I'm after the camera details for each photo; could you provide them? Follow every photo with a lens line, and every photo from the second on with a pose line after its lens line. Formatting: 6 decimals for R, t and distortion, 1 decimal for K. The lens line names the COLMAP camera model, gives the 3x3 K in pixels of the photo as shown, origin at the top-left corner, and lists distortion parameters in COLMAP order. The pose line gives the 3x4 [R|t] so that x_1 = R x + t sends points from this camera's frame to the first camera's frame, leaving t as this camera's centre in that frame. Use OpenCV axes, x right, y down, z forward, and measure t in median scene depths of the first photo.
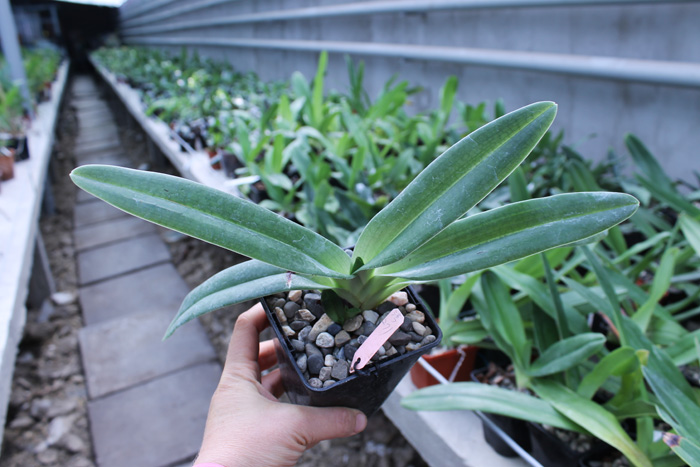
lens RADIAL K [[595.3, 0, 351.9], [0, 595.3, 232.5], [0, 0, 1]] dist [-0.106151, 0.038690]
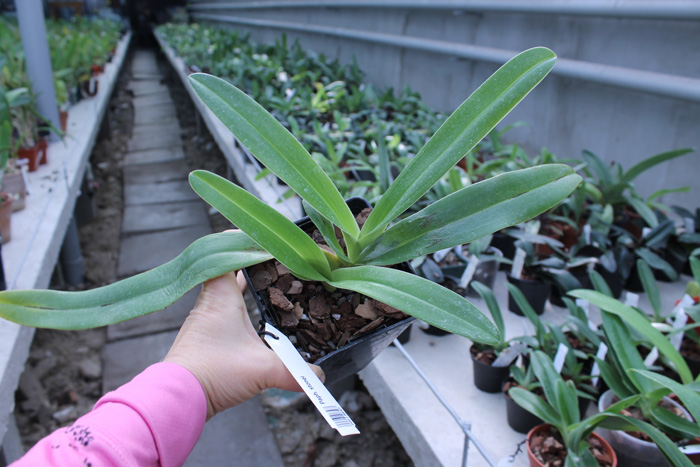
lens RADIAL K [[595.3, 0, 348.3], [0, 595.3, 233.7], [0, 0, 1]] dist [-0.106151, 0.038690]
pose [[0.992078, 0.100973, -0.074743, -0.267033], [-0.099587, 0.994784, 0.022057, -0.199808], [0.076580, -0.014439, 0.996959, 0.576869]]
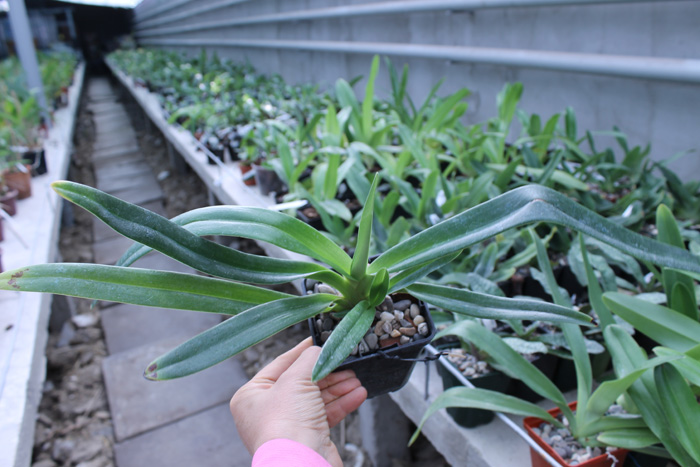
lens RADIAL K [[595.3, 0, 348.5], [0, 595.3, 235.8], [0, 0, 1]] dist [-0.106151, 0.038690]
pose [[0.999527, -0.006793, -0.029987, -0.041218], [0.007048, 0.999940, 0.008399, -0.029368], [0.029928, -0.008607, 0.999515, 0.072335]]
